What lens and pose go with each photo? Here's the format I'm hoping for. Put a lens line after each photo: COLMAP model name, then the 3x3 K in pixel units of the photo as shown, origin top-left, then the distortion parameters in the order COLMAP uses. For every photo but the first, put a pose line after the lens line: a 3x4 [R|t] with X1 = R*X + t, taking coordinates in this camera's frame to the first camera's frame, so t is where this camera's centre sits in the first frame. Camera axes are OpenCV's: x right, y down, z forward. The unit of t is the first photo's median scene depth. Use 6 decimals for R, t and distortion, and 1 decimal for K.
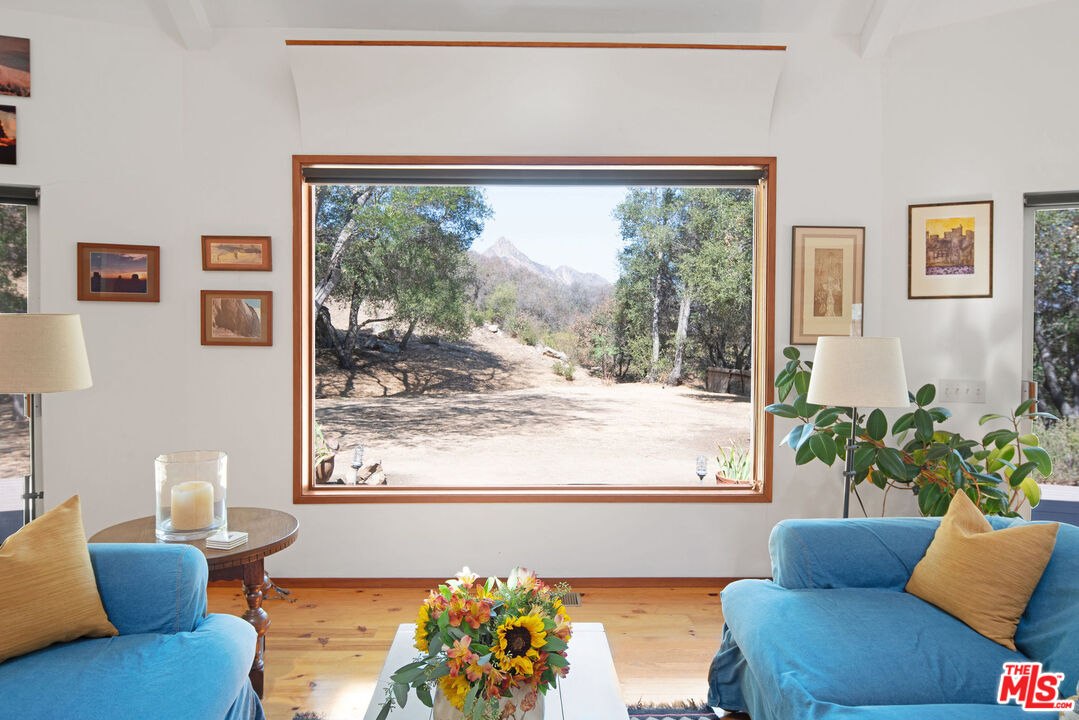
lens RADIAL K [[738.4, 0, 539.3], [0, 738.4, 342.3], [0, 0, 1]] dist [-0.013068, -0.006798]
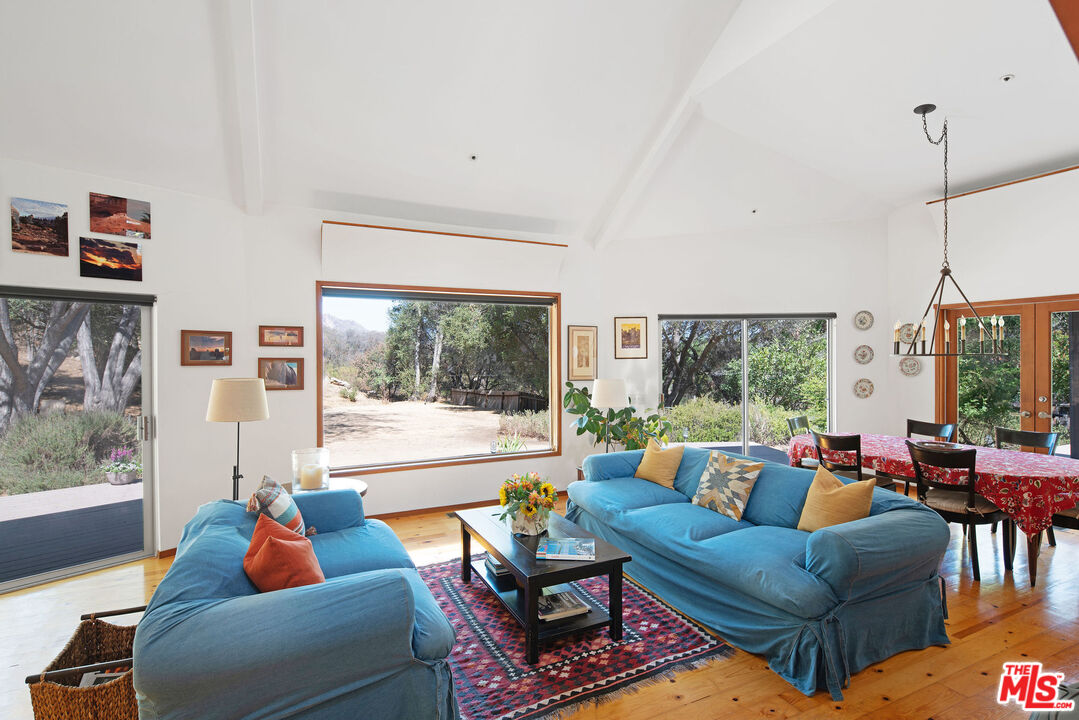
lens RADIAL K [[540.1, 0, 539.5], [0, 540.1, 360.0], [0, 0, 1]] dist [-0.004114, -0.000738]
pose [[0.907914, -0.010793, 0.419018, -0.395726], [0.018003, 0.999750, -0.013255, -0.038078], [-0.418770, 0.019578, 0.907881, -0.395999]]
